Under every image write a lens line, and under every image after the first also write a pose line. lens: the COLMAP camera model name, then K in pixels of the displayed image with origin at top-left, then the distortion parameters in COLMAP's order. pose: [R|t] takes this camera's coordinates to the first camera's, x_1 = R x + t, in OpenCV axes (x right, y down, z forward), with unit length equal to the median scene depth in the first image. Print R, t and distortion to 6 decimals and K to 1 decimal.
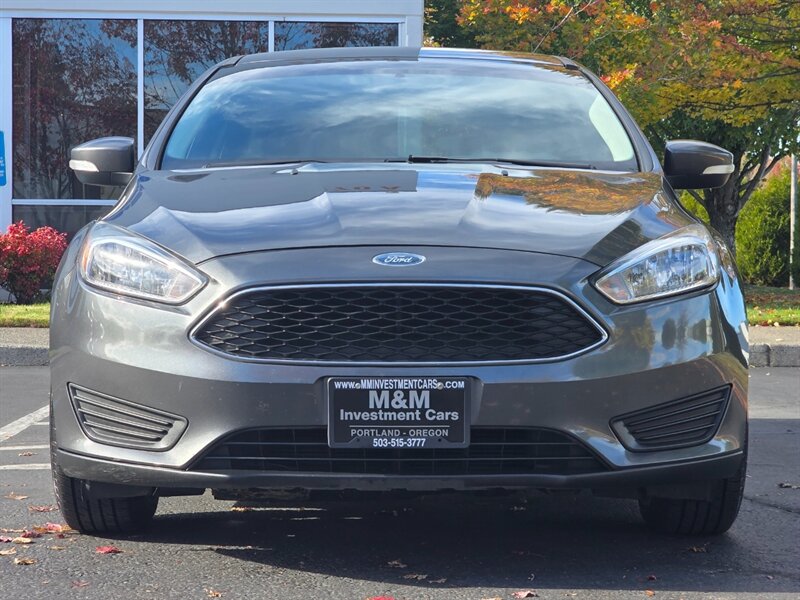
lens RADIAL K [[1822.7, 0, 401.6], [0, 1822.7, 297.4], [0, 0, 1]] dist [-0.706598, 9.814534]
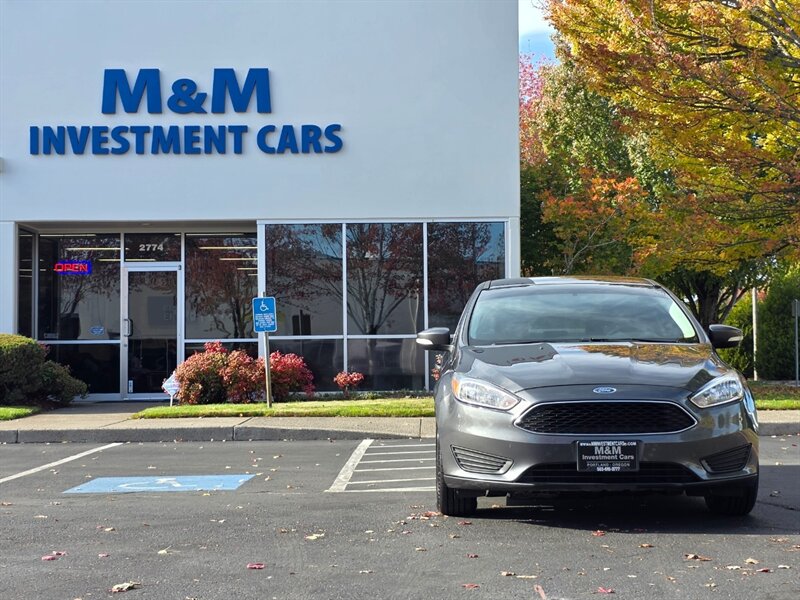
lens RADIAL K [[1327.2, 0, 408.7], [0, 1327.2, 300.6], [0, 0, 1]] dist [0.263058, -1.163475]
pose [[0.999180, -0.017279, -0.036615, -0.191302], [0.014848, 0.997733, -0.065642, -0.027083], [0.037667, 0.065044, 0.997171, -0.742289]]
